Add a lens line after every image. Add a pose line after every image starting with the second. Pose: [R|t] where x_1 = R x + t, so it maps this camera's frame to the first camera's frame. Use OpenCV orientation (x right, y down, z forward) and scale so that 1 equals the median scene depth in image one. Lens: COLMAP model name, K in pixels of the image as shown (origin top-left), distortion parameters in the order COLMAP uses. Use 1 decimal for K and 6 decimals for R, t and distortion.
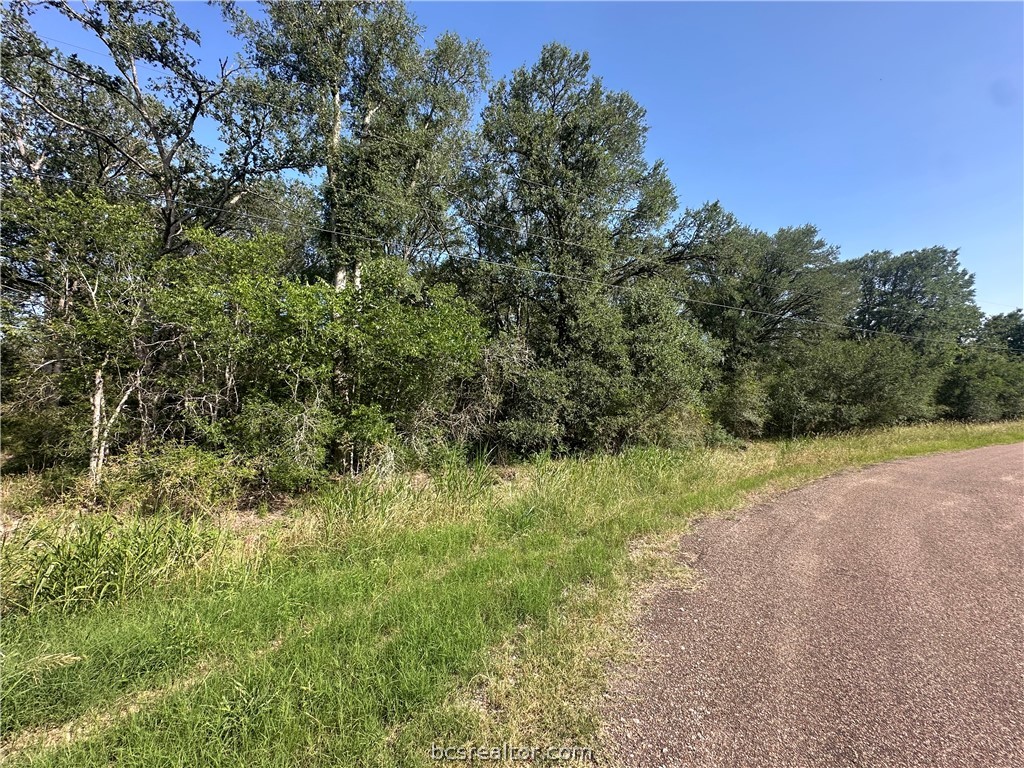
lens RADIAL K [[411.3, 0, 512.0], [0, 411.3, 384.0], [0, 0, 1]] dist [-0.004433, 0.000688]
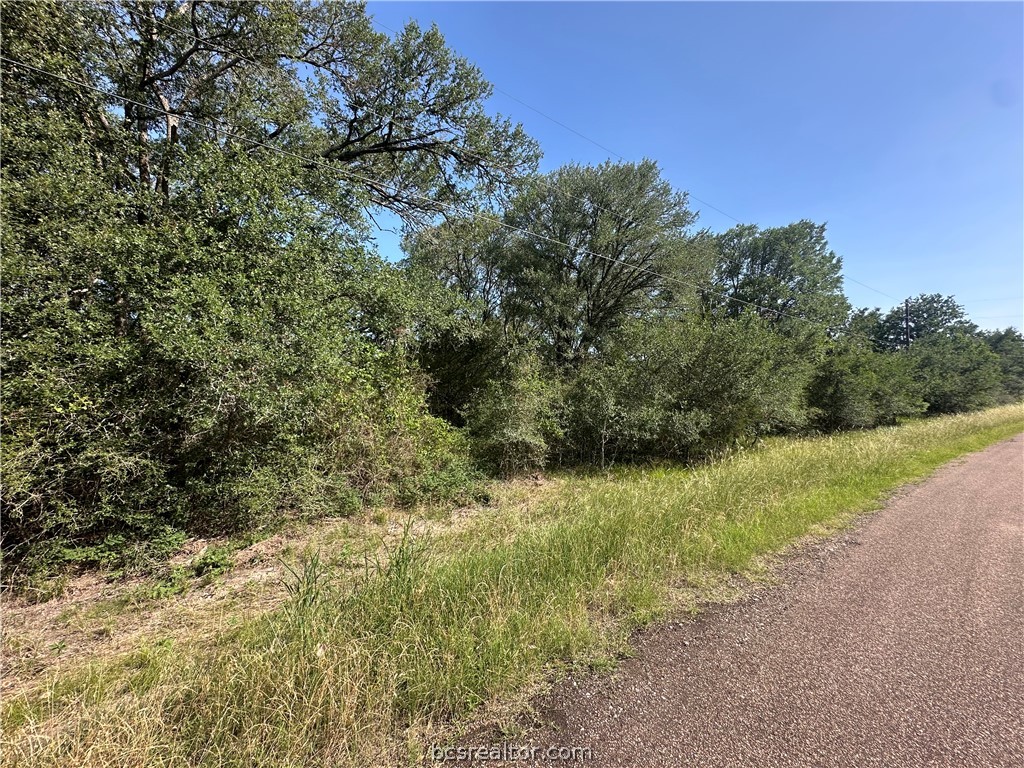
lens RADIAL K [[411.3, 0, 512.0], [0, 411.3, 384.0], [0, 0, 1]] dist [-0.004433, 0.000688]
pose [[0.984733, -0.010285, 0.173770, 0.327936], [0.014040, 0.999693, -0.020393, 0.014079], [-0.173507, 0.022521, 0.984575, 0.310776]]
